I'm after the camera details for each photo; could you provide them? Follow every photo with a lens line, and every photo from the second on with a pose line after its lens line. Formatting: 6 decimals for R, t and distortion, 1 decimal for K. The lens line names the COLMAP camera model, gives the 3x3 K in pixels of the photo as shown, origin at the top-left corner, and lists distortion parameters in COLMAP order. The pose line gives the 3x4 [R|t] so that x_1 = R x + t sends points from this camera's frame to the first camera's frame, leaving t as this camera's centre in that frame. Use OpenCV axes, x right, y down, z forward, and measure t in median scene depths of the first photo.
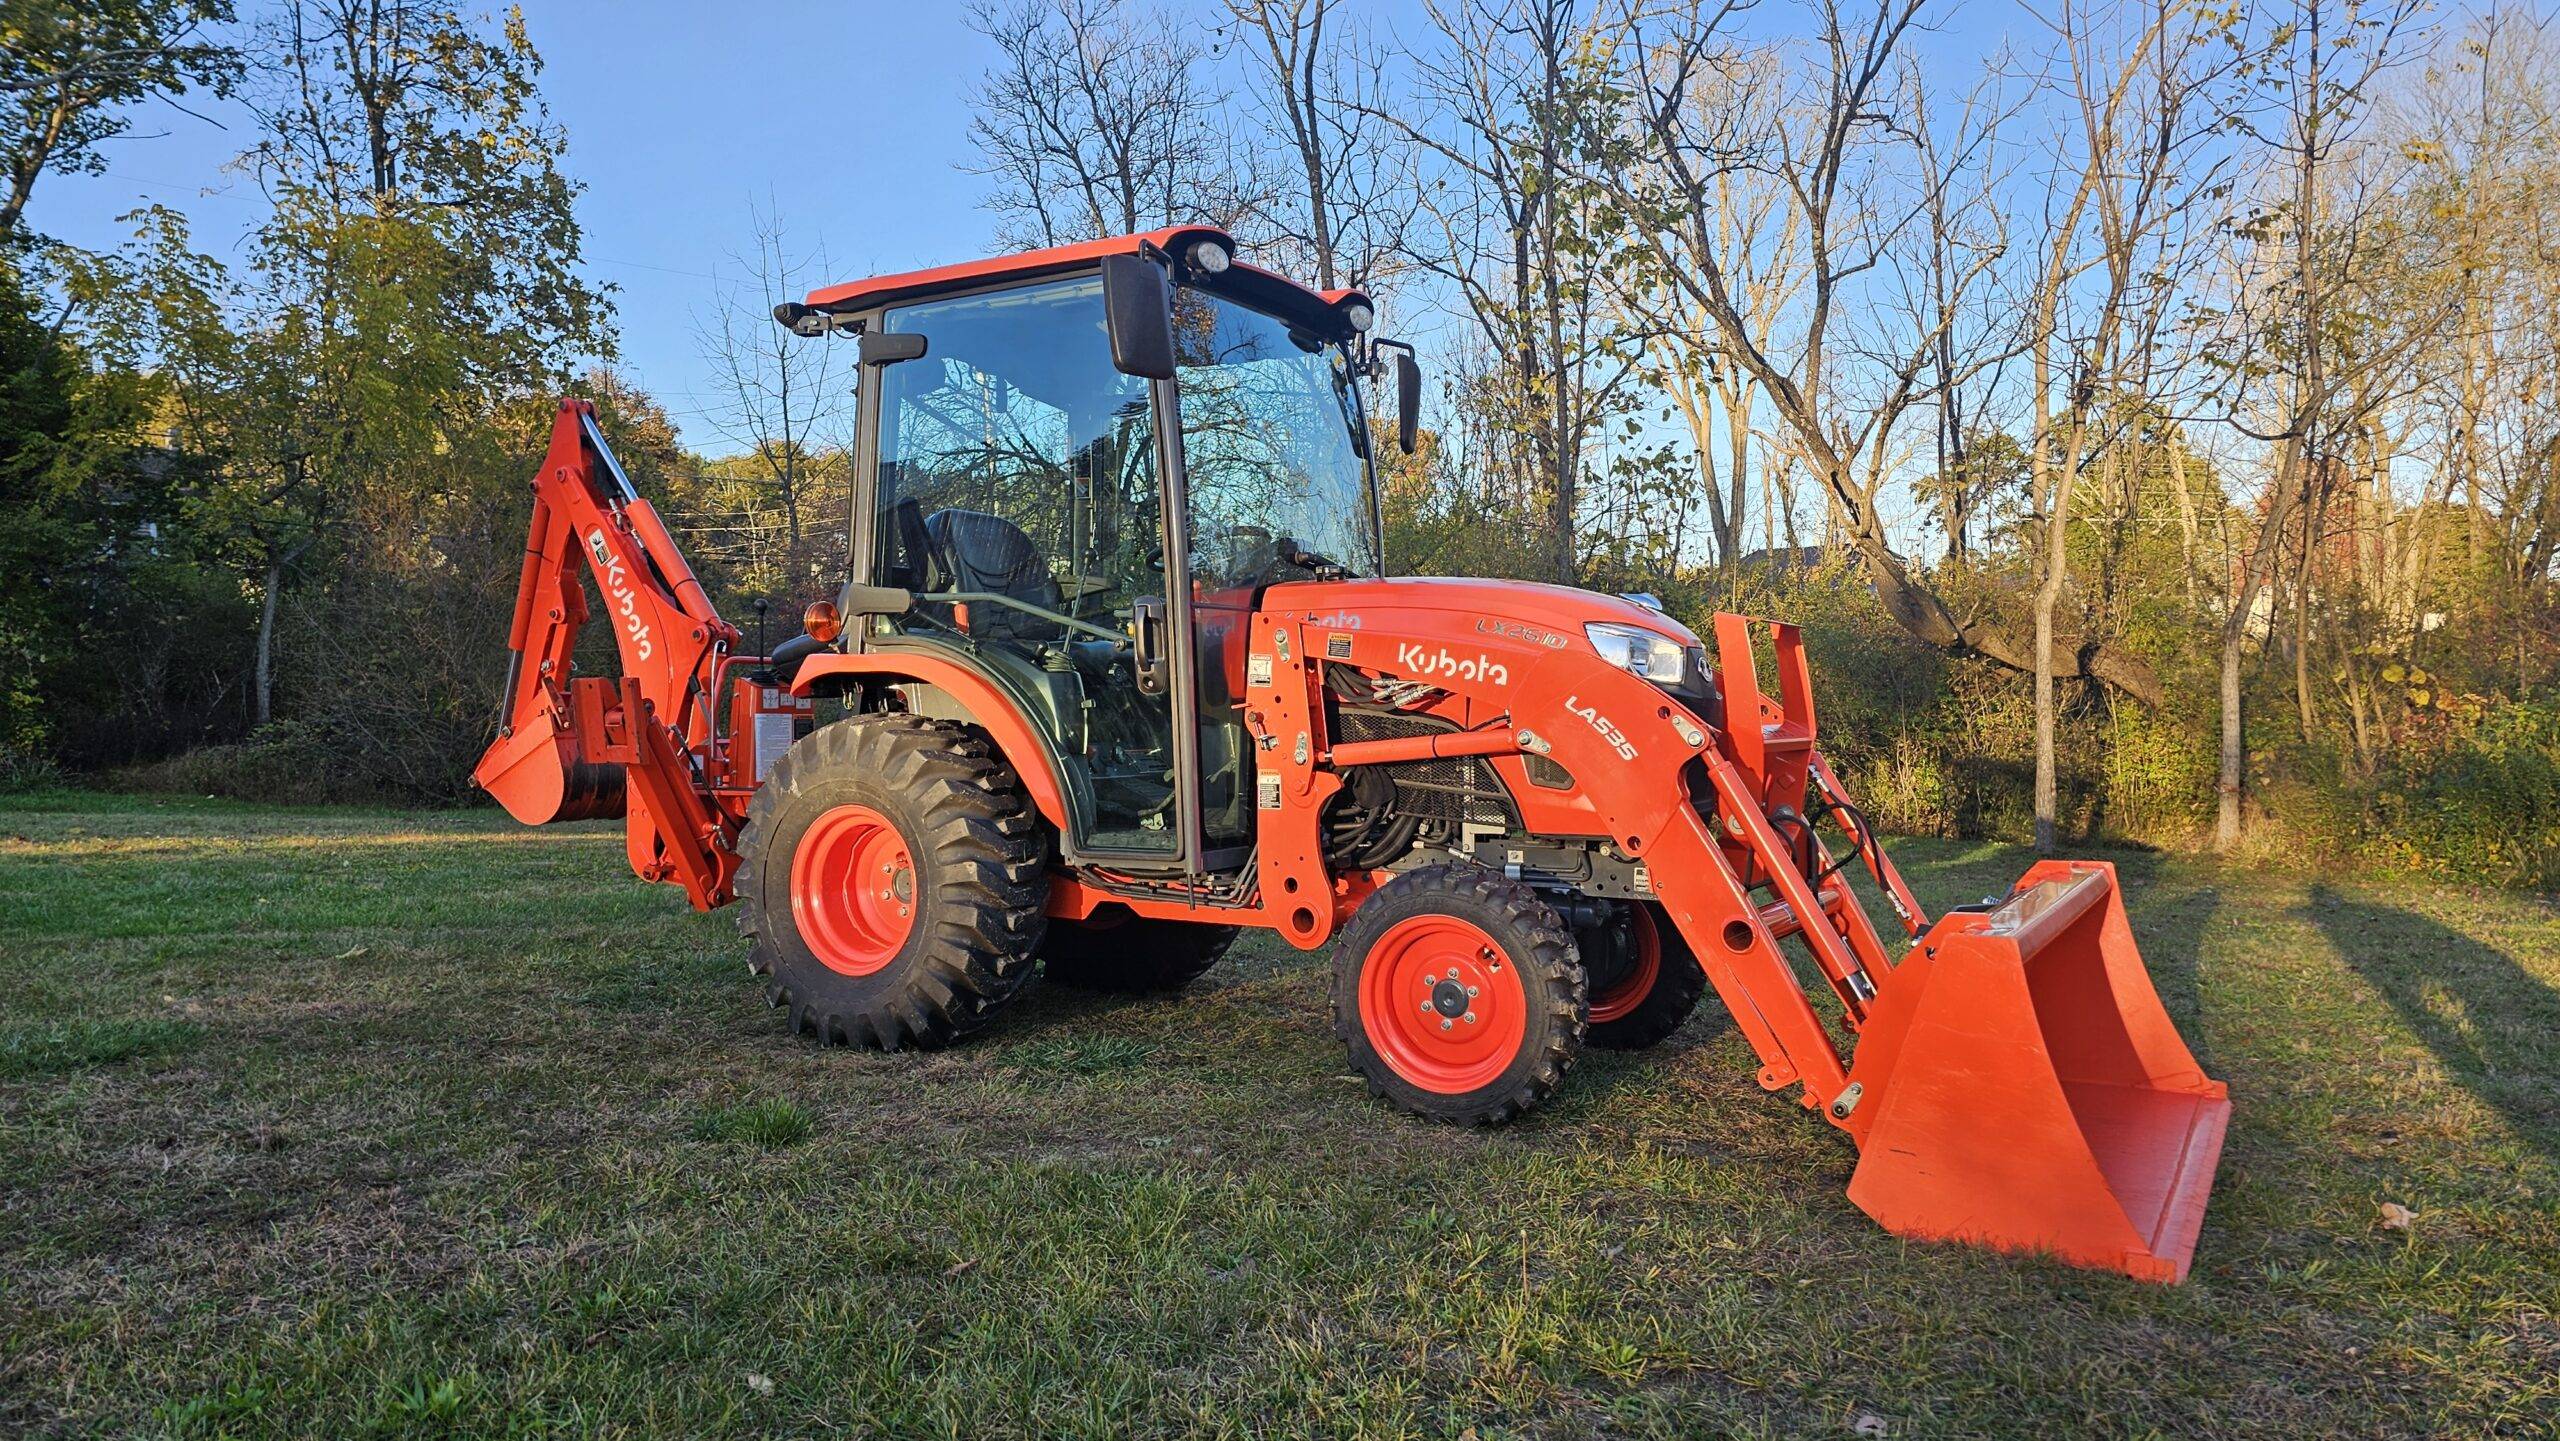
lens RADIAL K [[1703.5, 0, 1293.1], [0, 1703.5, 745.7], [0, 0, 1]] dist [0.063674, -0.056976]
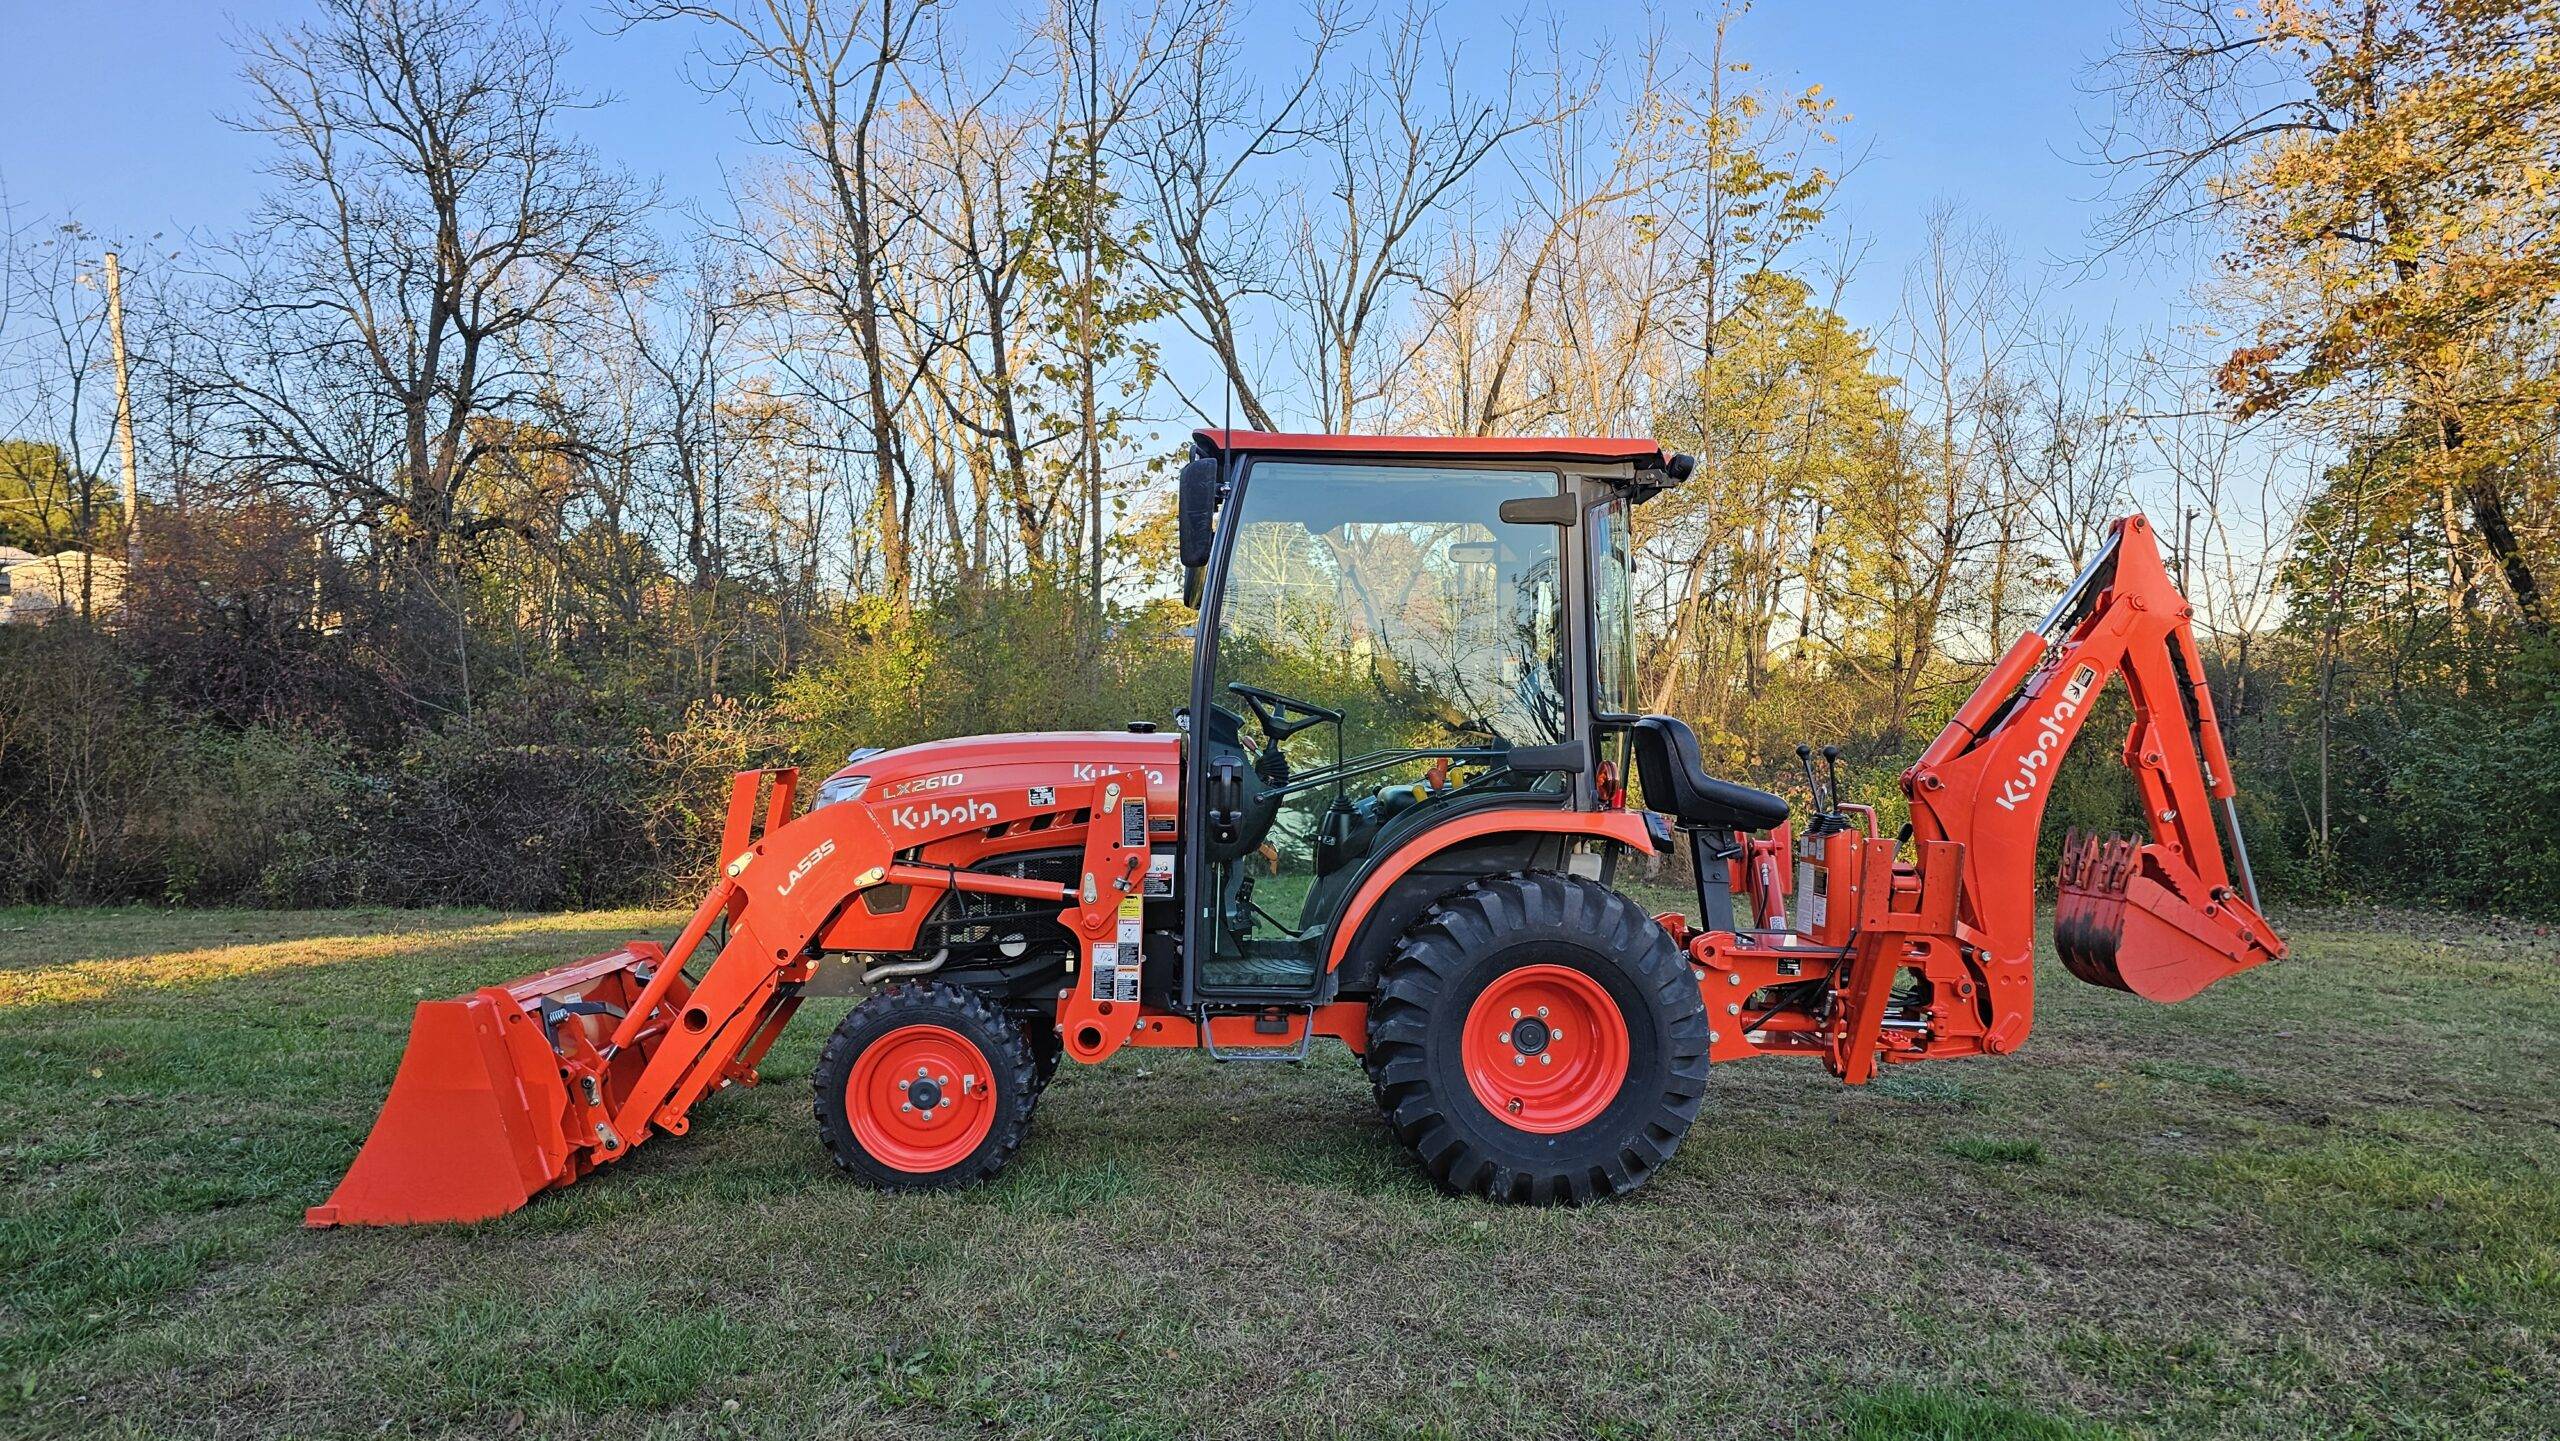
lens RADIAL K [[1703.5, 0, 1301.6], [0, 1703.5, 758.7], [0, 0, 1]] dist [0.063674, -0.056976]
pose [[0.875971, -0.005519, 0.482332, -0.161226], [0.010388, 0.999918, -0.007424, -0.011359], [-0.482252, 0.011514, 0.875957, -0.000672]]
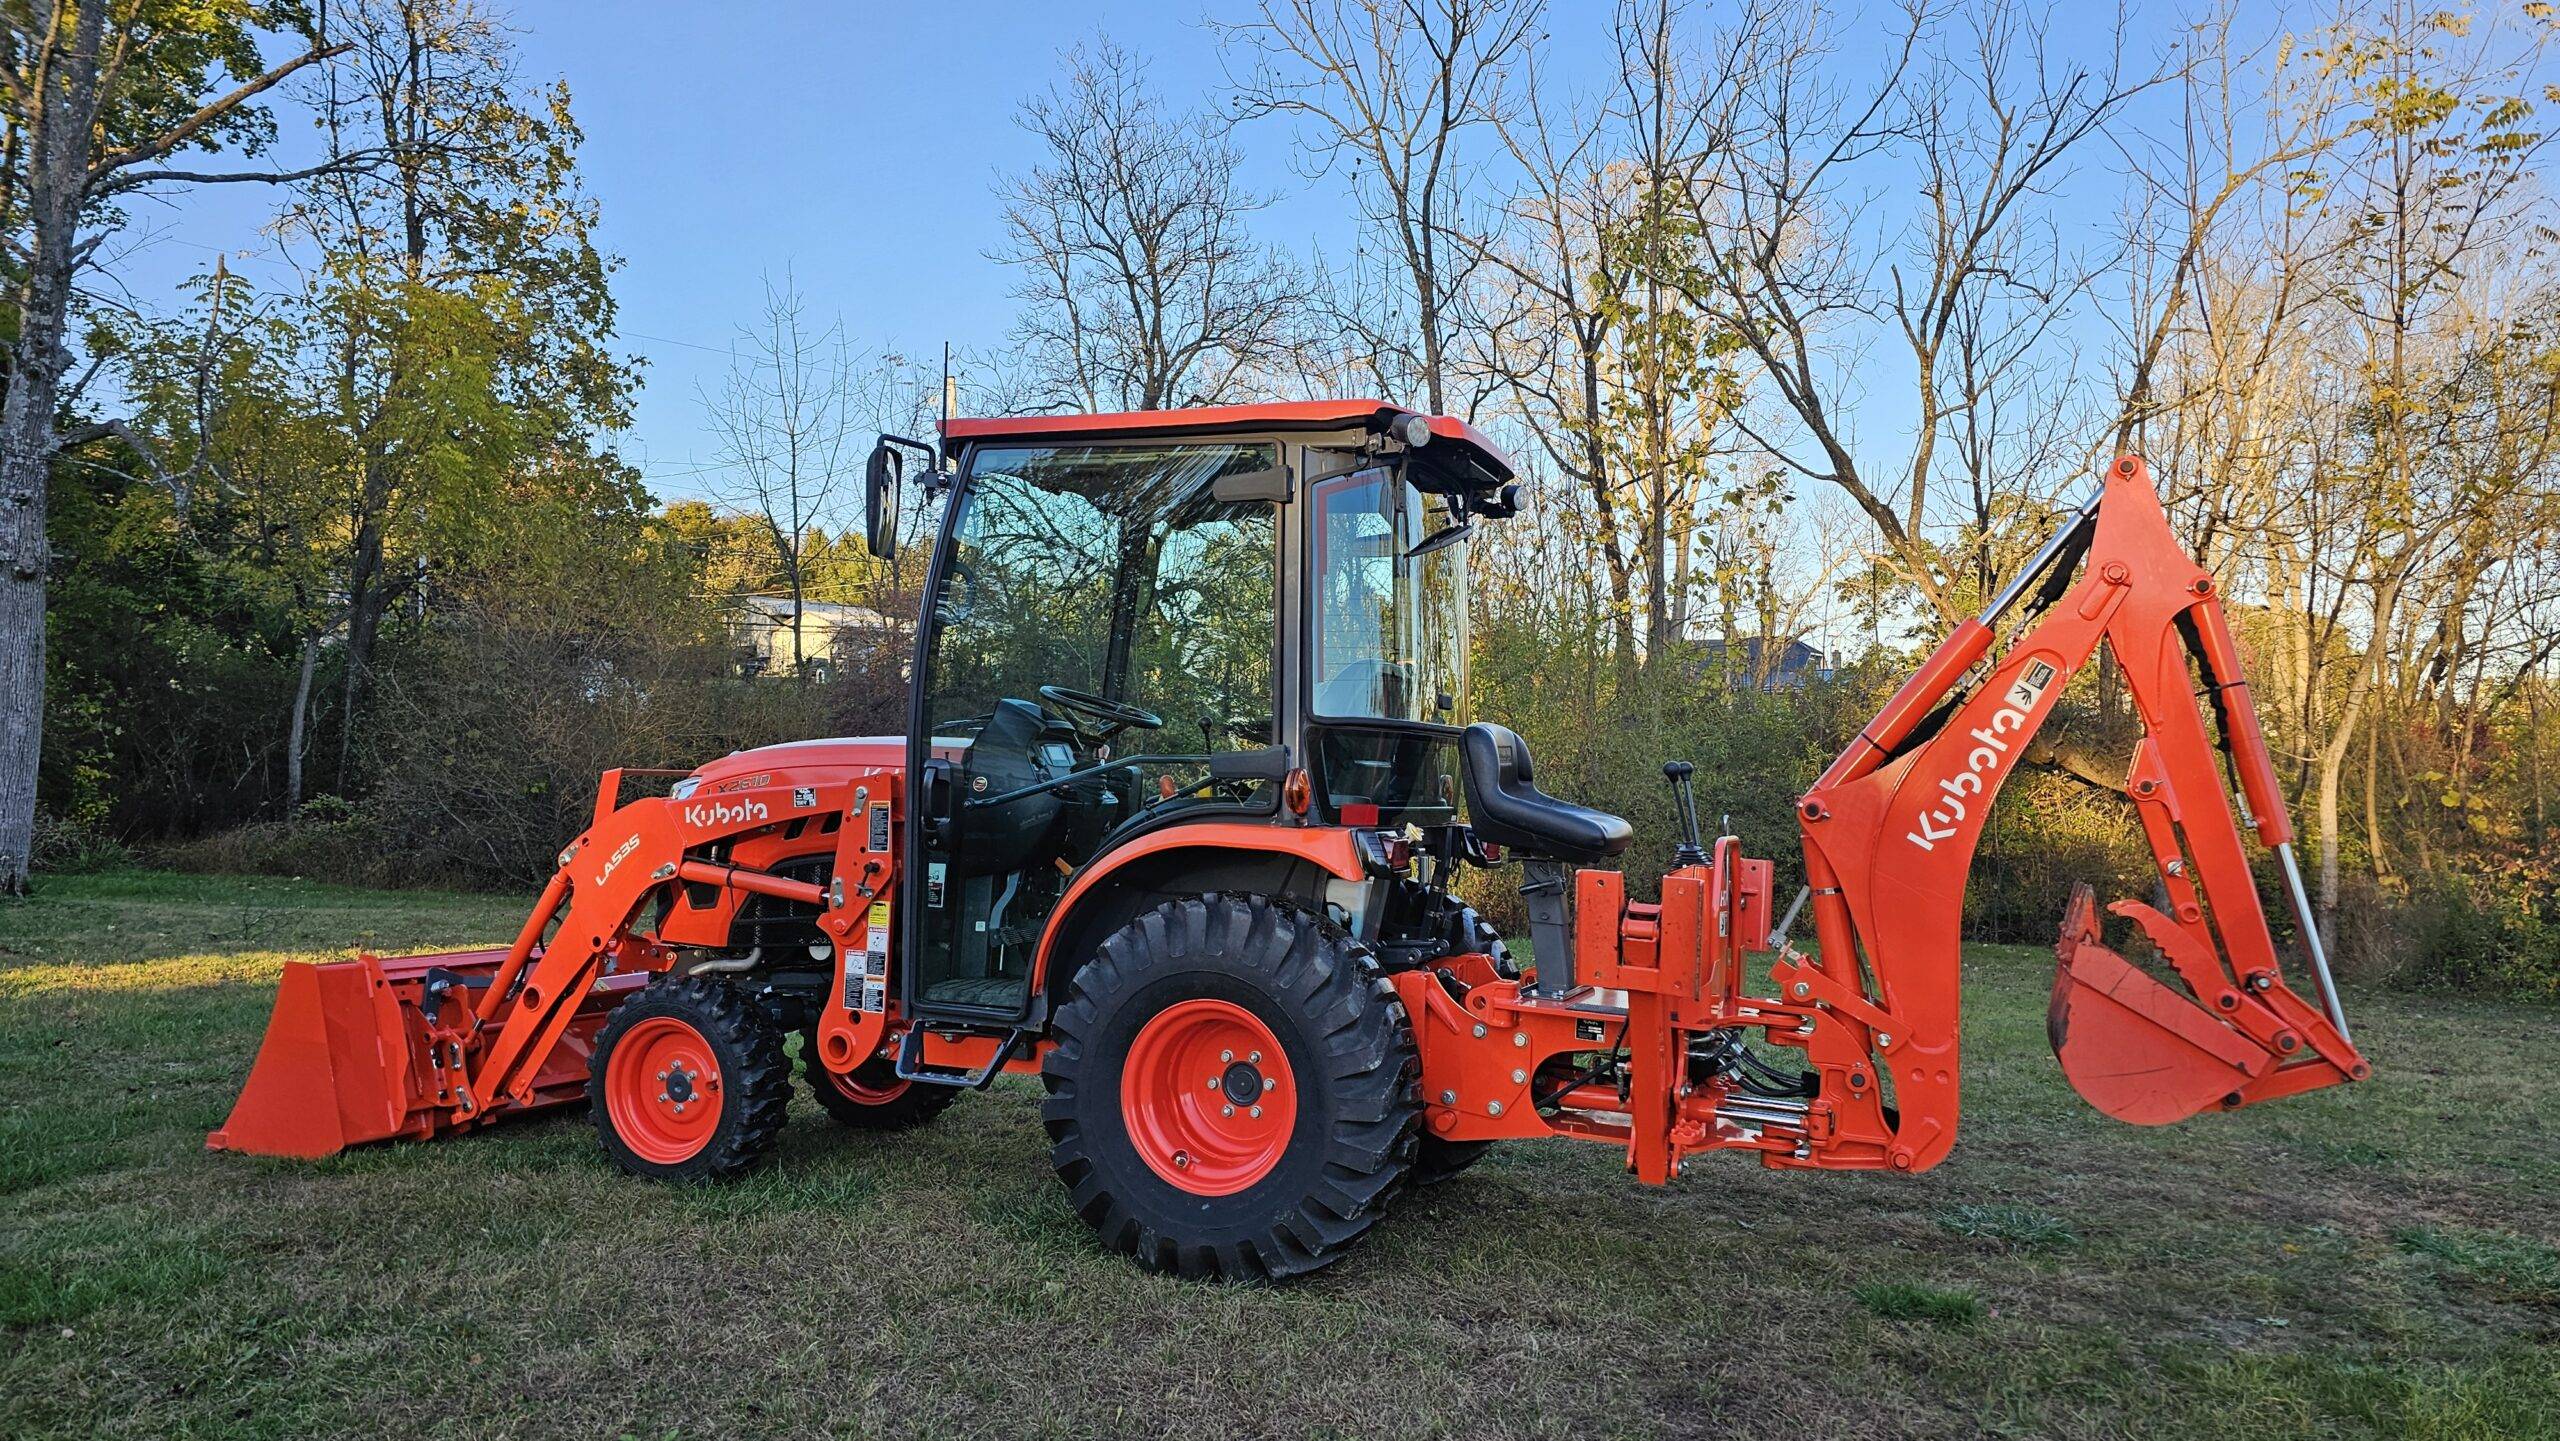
lens RADIAL K [[1703.5, 0, 1311.5], [0, 1703.5, 738.7], [0, 0, 1]] dist [0.063674, -0.056976]
pose [[0.997012, 0.022165, 0.073994, -0.083265], [-0.018644, 0.998676, -0.047943, -0.008468], [-0.074959, 0.046421, 0.996106, -0.010001]]
